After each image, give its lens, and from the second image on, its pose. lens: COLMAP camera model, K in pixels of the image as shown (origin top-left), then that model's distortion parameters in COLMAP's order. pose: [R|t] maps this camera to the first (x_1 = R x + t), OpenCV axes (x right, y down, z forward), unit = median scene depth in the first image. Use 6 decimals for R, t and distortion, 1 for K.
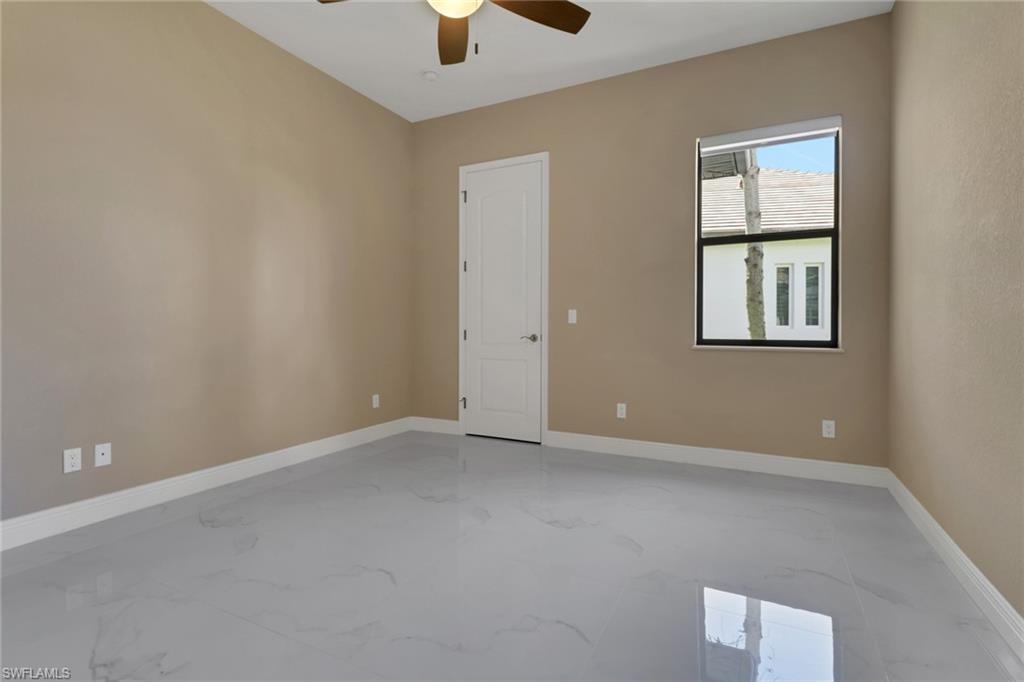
lens RADIAL K [[477.3, 0, 515.8], [0, 477.3, 335.4], [0, 0, 1]] dist [0.004455, 0.000010]
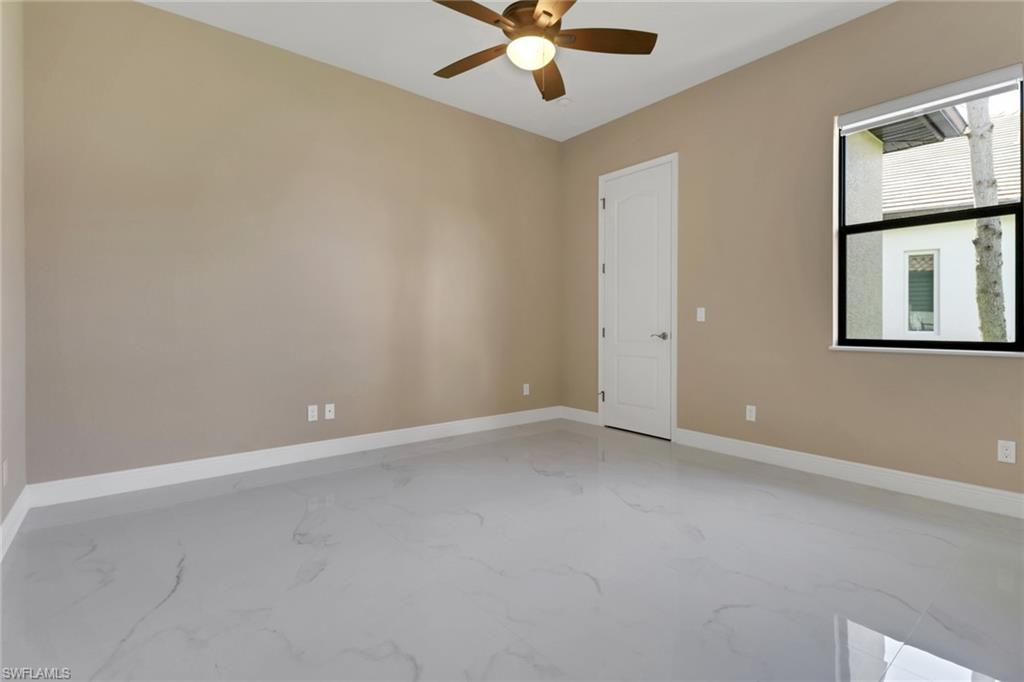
lens RADIAL K [[482.9, 0, 515.9], [0, 482.9, 328.2], [0, 0, 1]] dist [0.020273, -0.012930]
pose [[0.907259, 0.004706, -0.420546, 0.175996], [-0.010331, 0.999885, -0.011099, 0.003796], [0.420445, 0.014414, 0.907203, -0.067002]]
